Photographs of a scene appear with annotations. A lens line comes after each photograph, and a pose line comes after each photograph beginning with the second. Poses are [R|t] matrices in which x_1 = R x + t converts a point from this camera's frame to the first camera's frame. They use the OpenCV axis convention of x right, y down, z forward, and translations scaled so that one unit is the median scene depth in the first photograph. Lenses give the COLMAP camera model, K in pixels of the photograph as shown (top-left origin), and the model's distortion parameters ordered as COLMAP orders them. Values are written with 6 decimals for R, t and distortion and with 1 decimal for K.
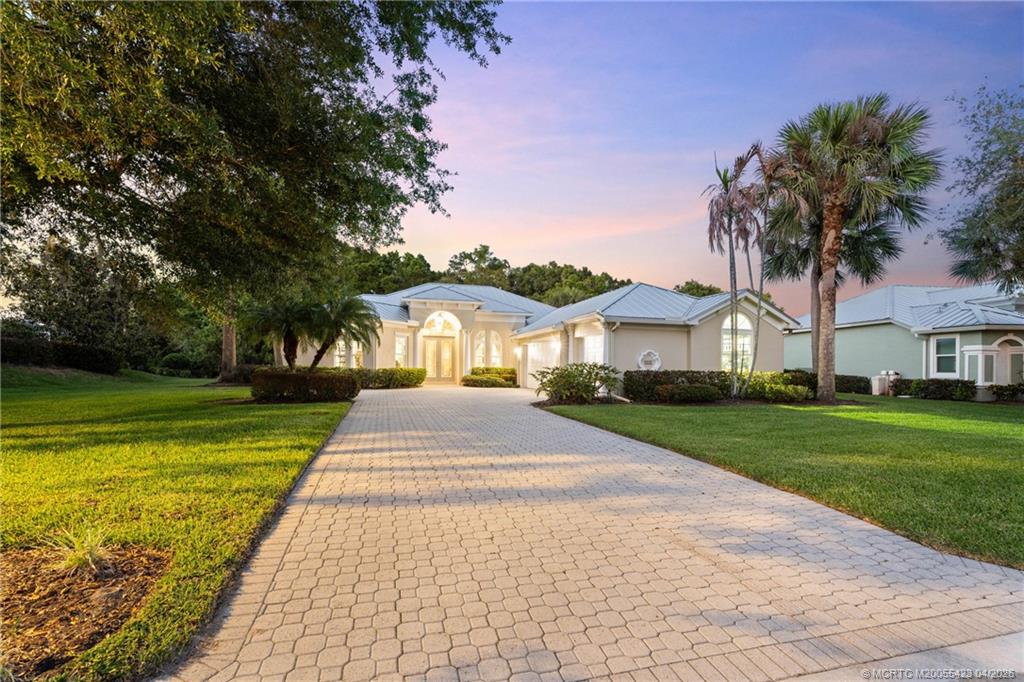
lens RADIAL K [[451.2, 0, 510.0], [0, 451.2, 370.6], [0, 0, 1]] dist [0.002071, 0.001119]
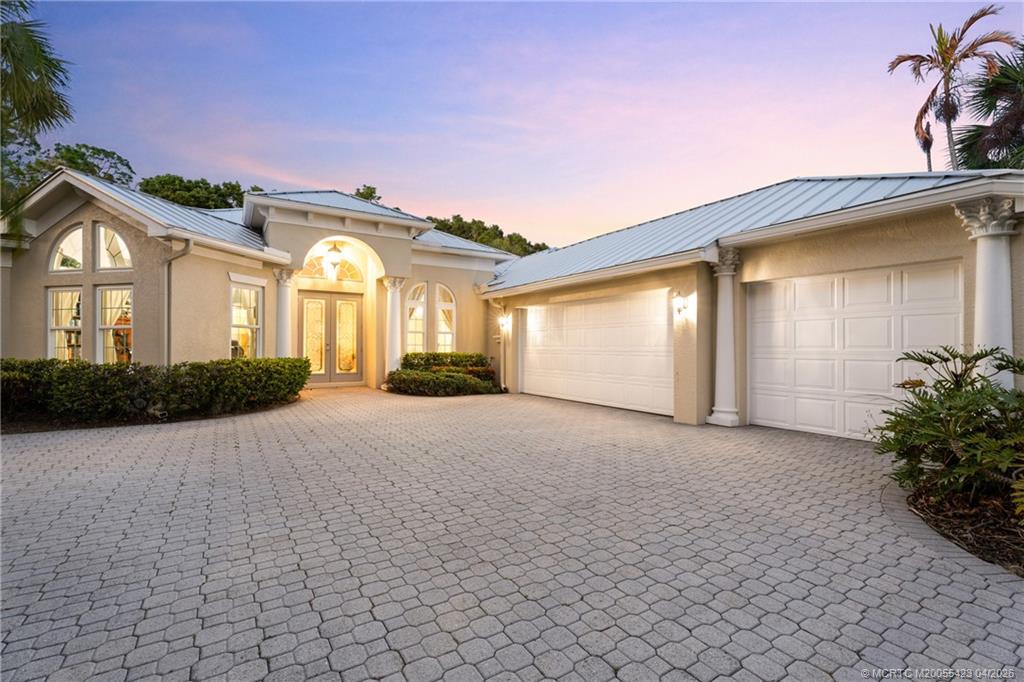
lens RADIAL K [[451.2, 0, 509.2], [0, 451.2, 343.3], [0, 0, 1]] dist [0.002071, 0.001119]
pose [[0.957447, -0.006115, 0.288543, -0.116150], [0.009216, 0.999913, -0.009391, -0.012648], [-0.288460, 0.011651, 0.957421, 0.478393]]
